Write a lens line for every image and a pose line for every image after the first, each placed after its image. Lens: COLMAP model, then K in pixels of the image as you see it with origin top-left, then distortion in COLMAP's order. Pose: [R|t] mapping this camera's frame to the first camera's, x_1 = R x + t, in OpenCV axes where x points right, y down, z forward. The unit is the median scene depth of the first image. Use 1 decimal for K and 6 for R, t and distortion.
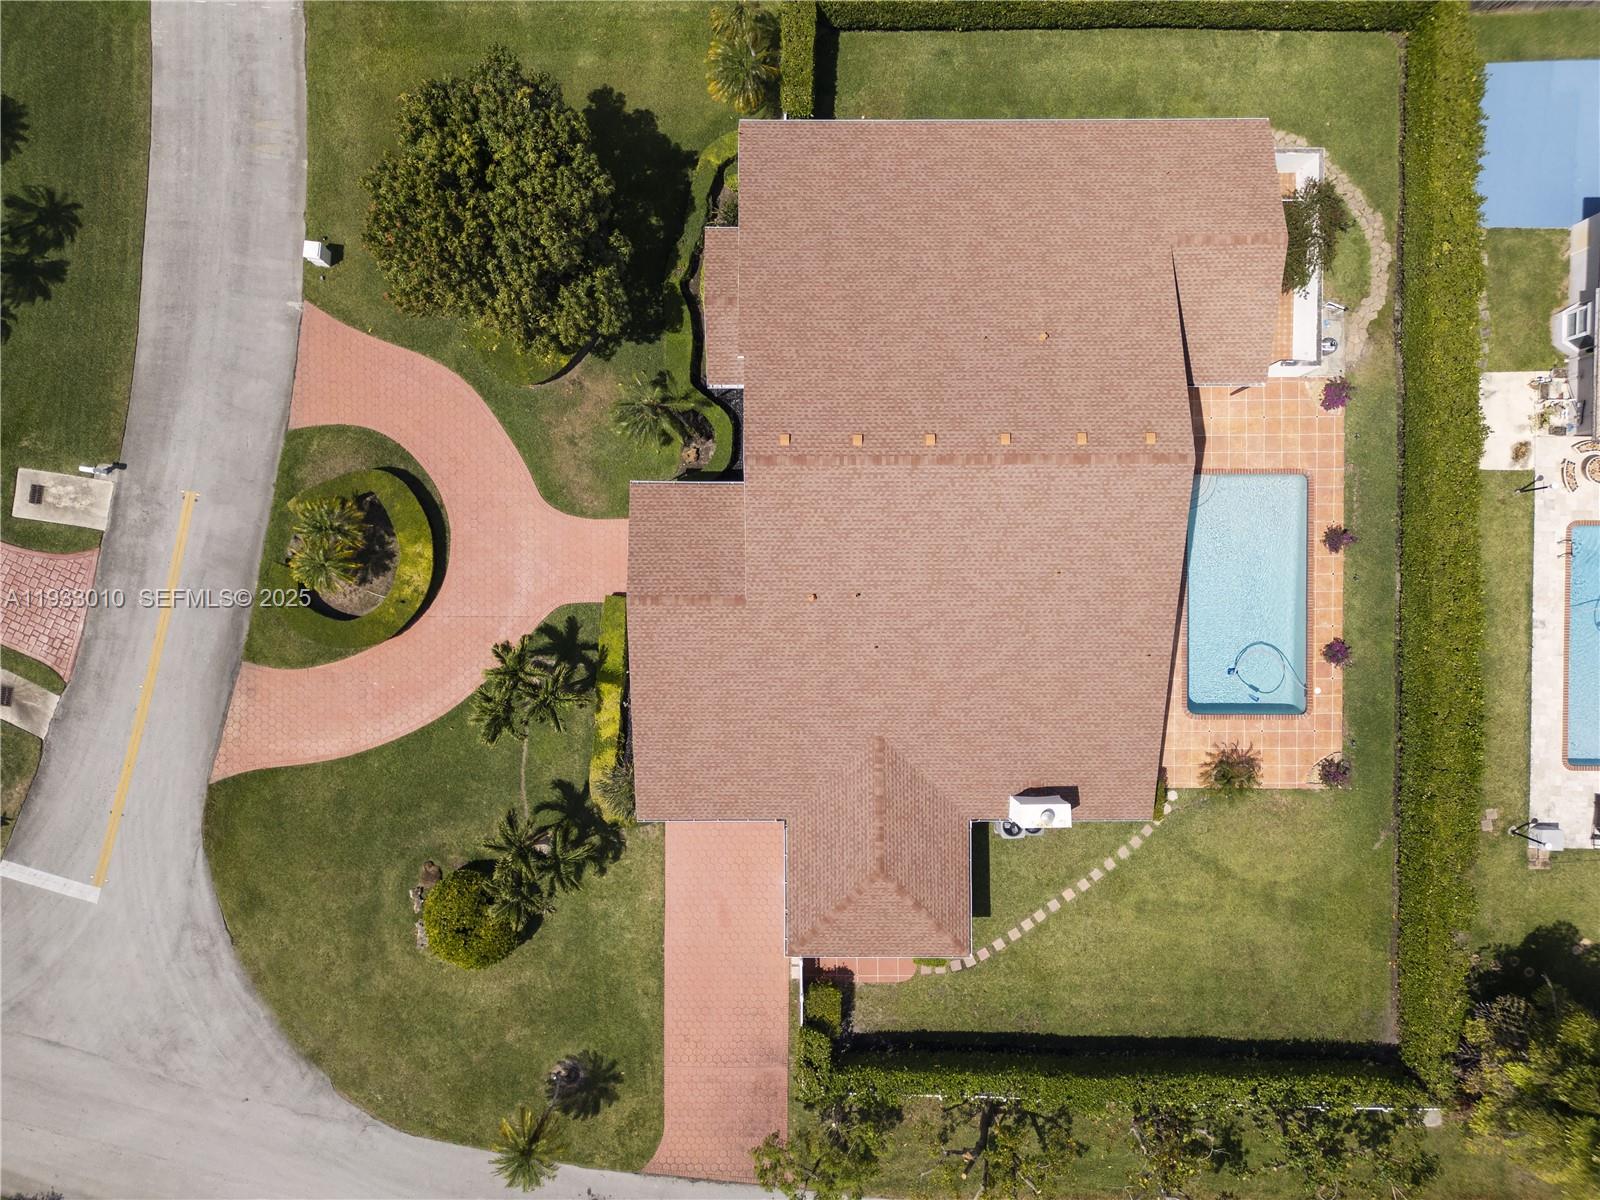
lens RADIAL K [[1149.7, 0, 794.9], [0, 1149.7, 603.9], [0, 0, 1]] dist [0.082447, -0.082027]
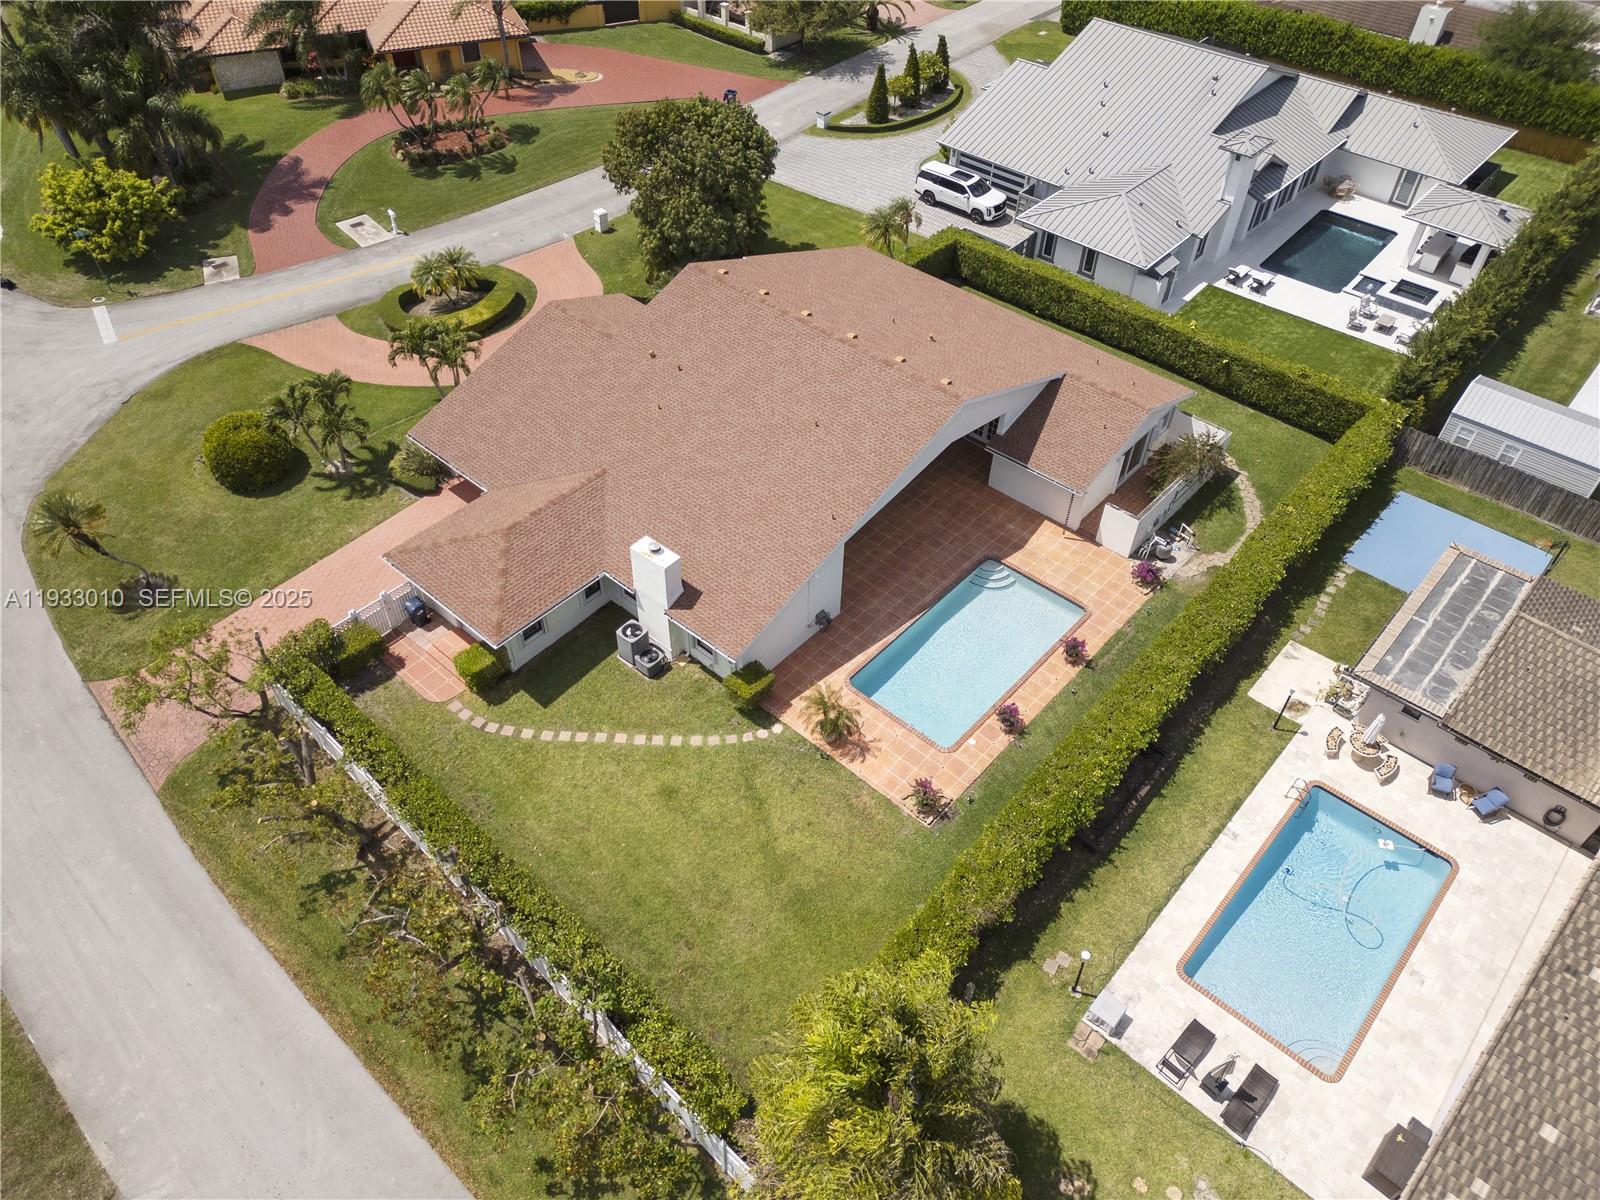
lens RADIAL K [[1131.1, 0, 797.9], [0, 1131.1, 607.9], [0, 0, 1]] dist [0.080556, -0.072856]
pose [[0.746837, 0.475211, -0.465199, 0.704439], [-0.664817, 0.516766, -0.539418, 0.584662], [-0.015938, 0.712129, 0.701868, 0.303804]]
